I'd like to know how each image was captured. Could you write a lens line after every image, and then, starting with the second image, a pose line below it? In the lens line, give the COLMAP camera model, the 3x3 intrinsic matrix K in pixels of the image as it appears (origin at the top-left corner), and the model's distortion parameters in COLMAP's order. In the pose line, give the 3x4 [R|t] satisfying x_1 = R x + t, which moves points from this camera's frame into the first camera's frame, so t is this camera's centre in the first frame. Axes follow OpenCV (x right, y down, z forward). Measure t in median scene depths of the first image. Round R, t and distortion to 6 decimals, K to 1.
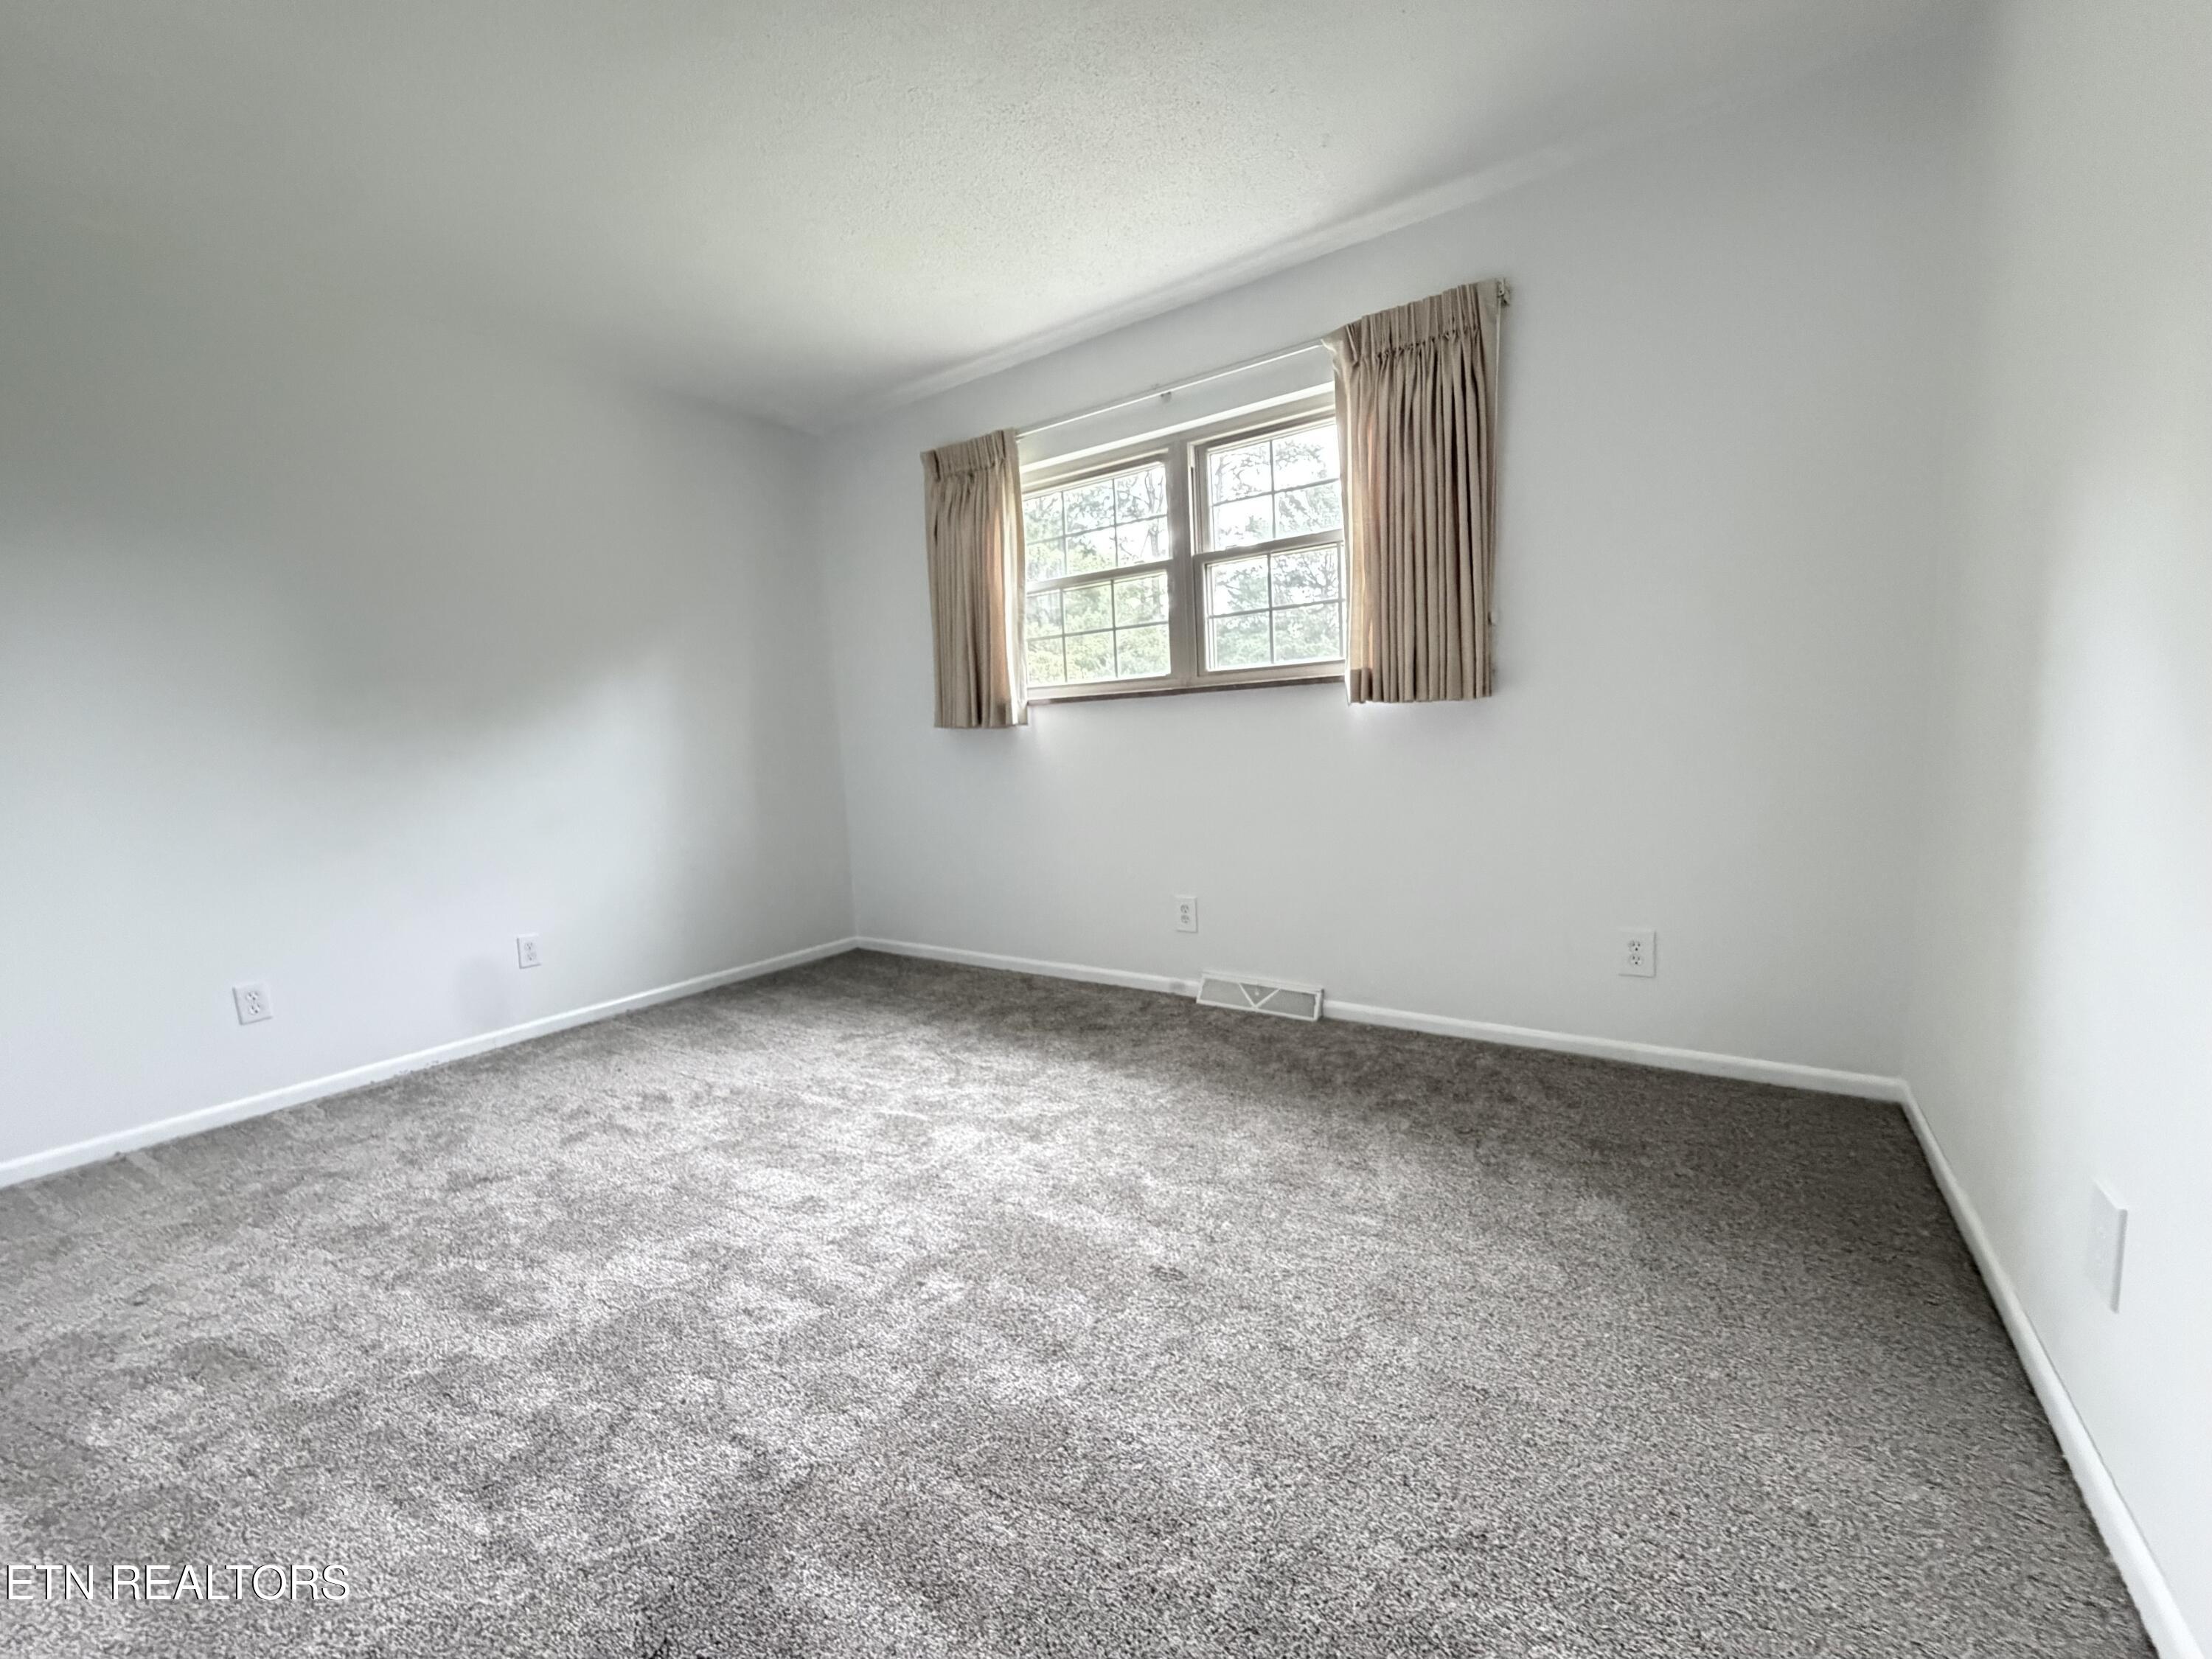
lens RADIAL K [[884.3, 0, 1098.7], [0, 884.3, 830.2], [0, 0, 1]] dist [-0.000588, 0.000473]
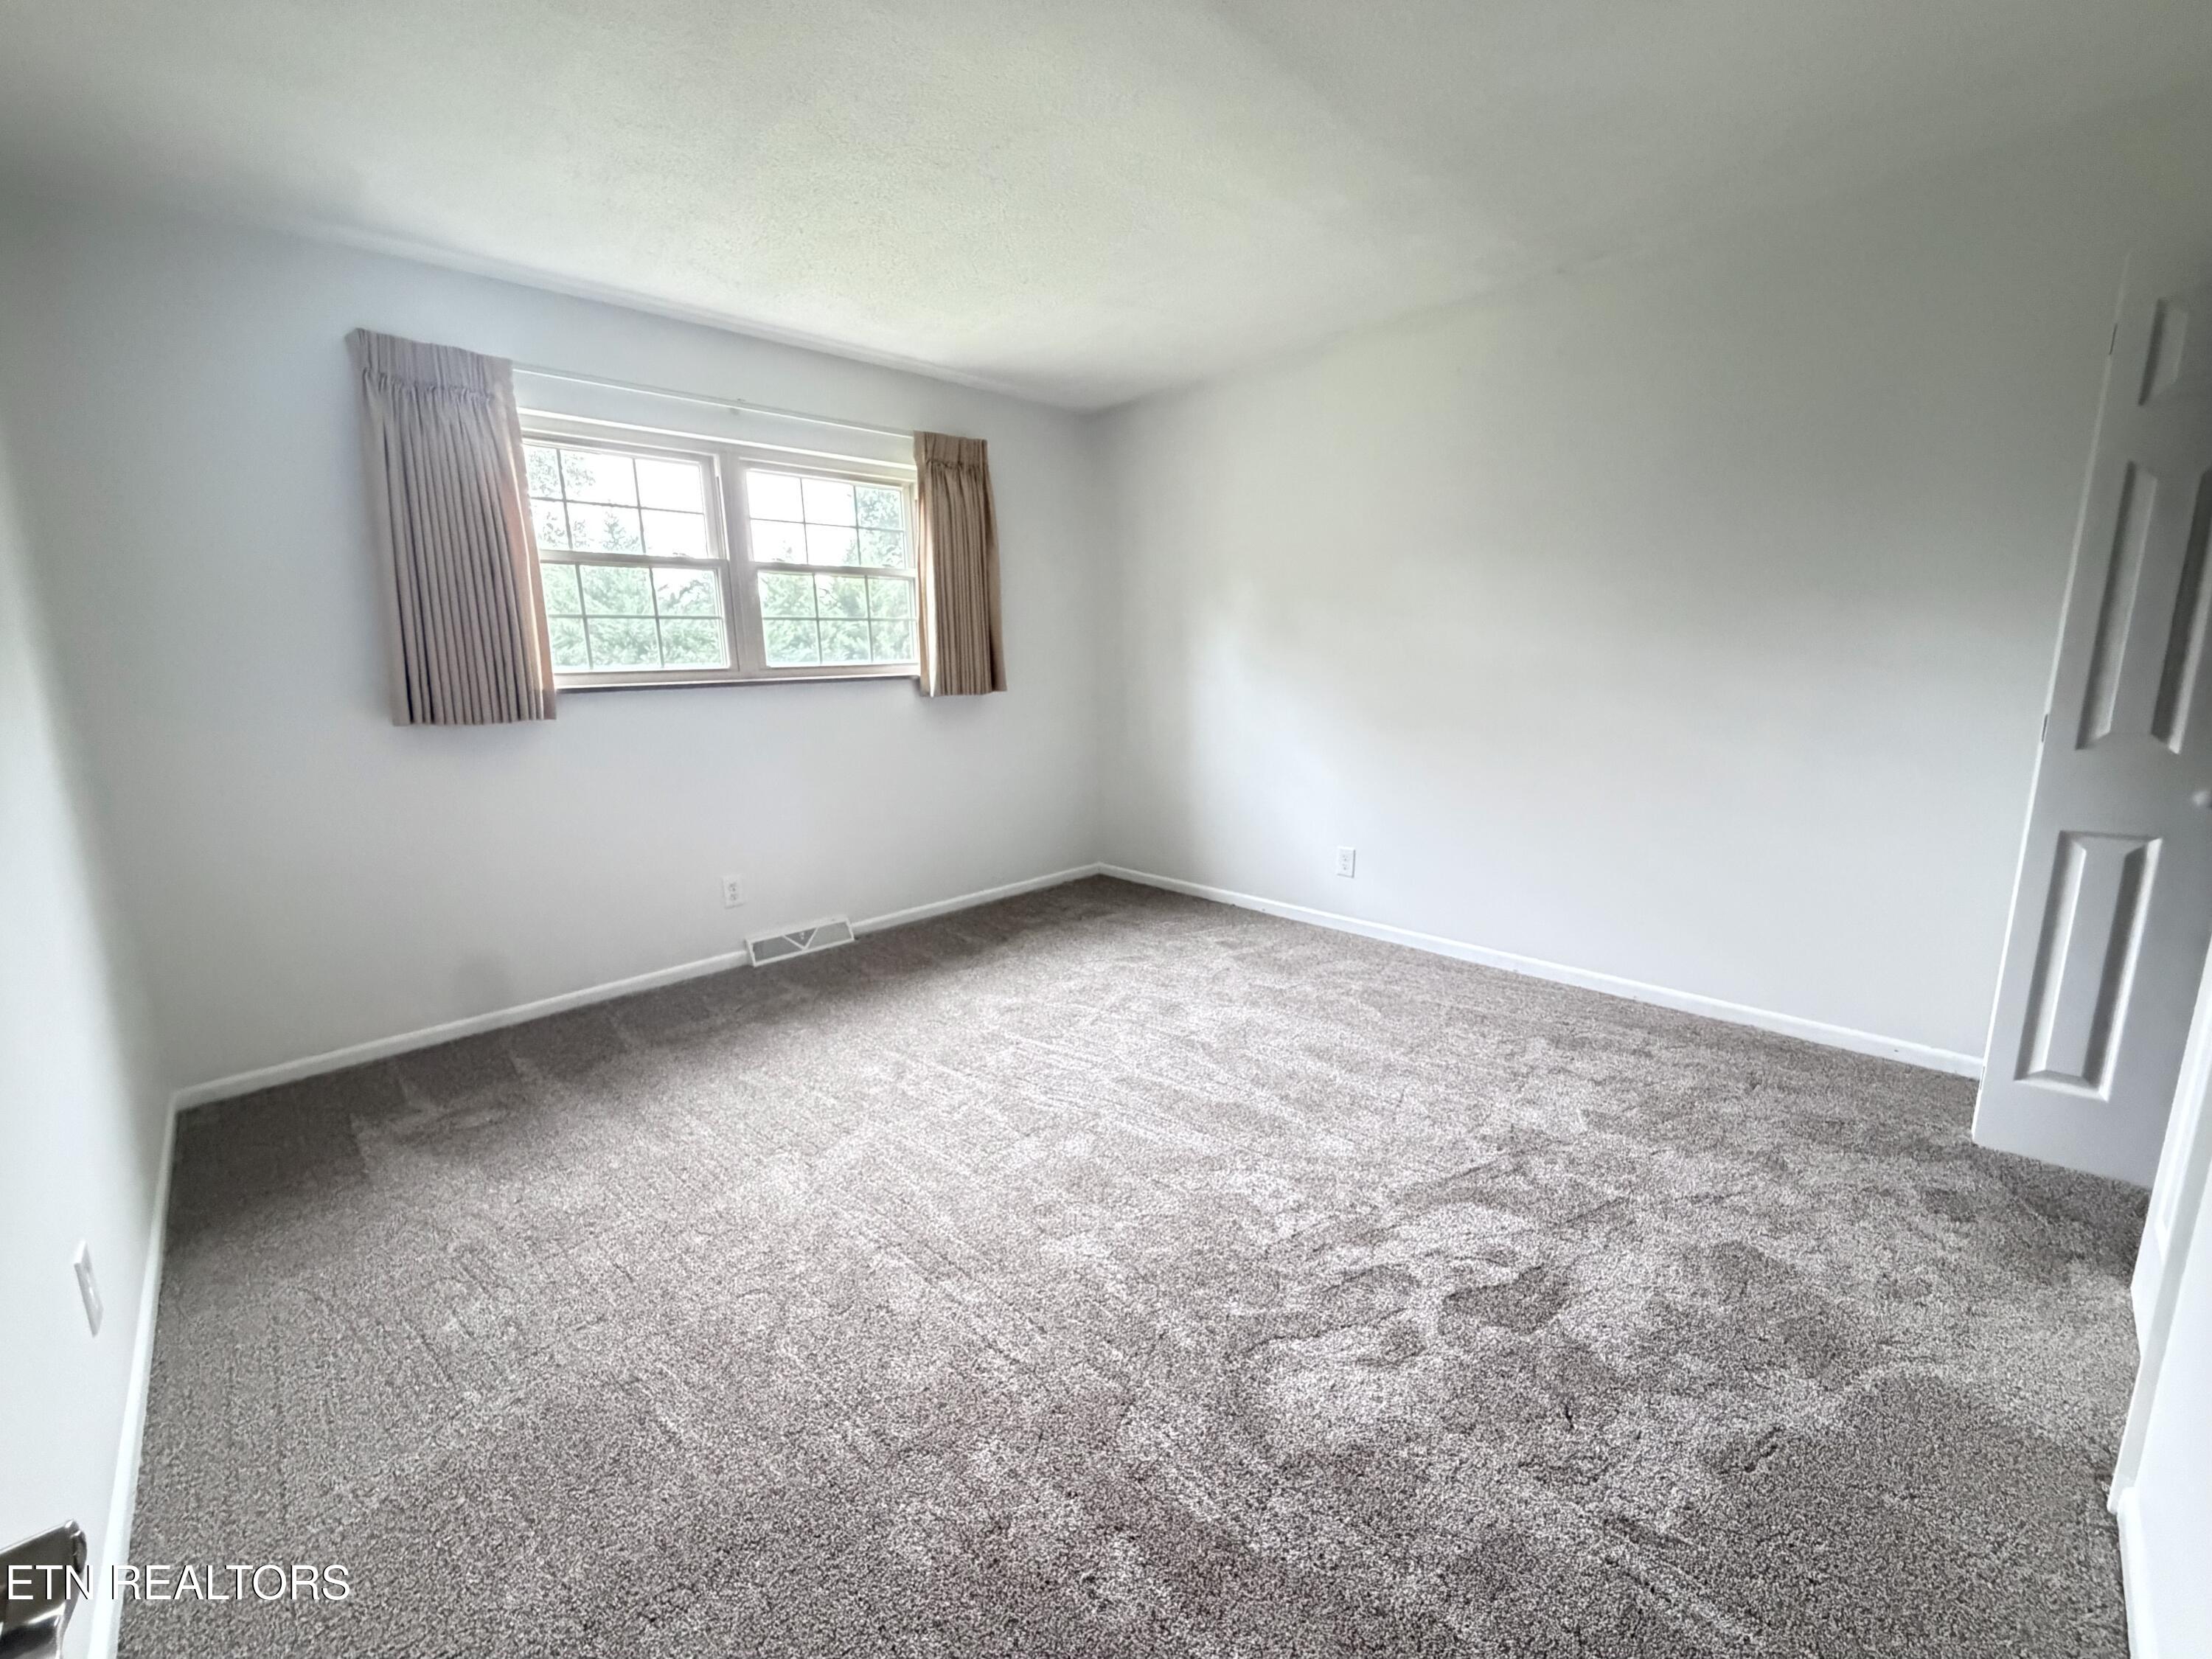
lens RADIAL K [[884.3, 0, 1098.7], [0, 884.3, 830.2], [0, 0, 1]] dist [-0.000588, 0.000473]
pose [[0.196395, -0.153859, 0.968378, -0.913917], [0.123399, 0.983638, 0.131257, -0.068433], [-0.972729, 0.093719, 0.212168, 0.363663]]
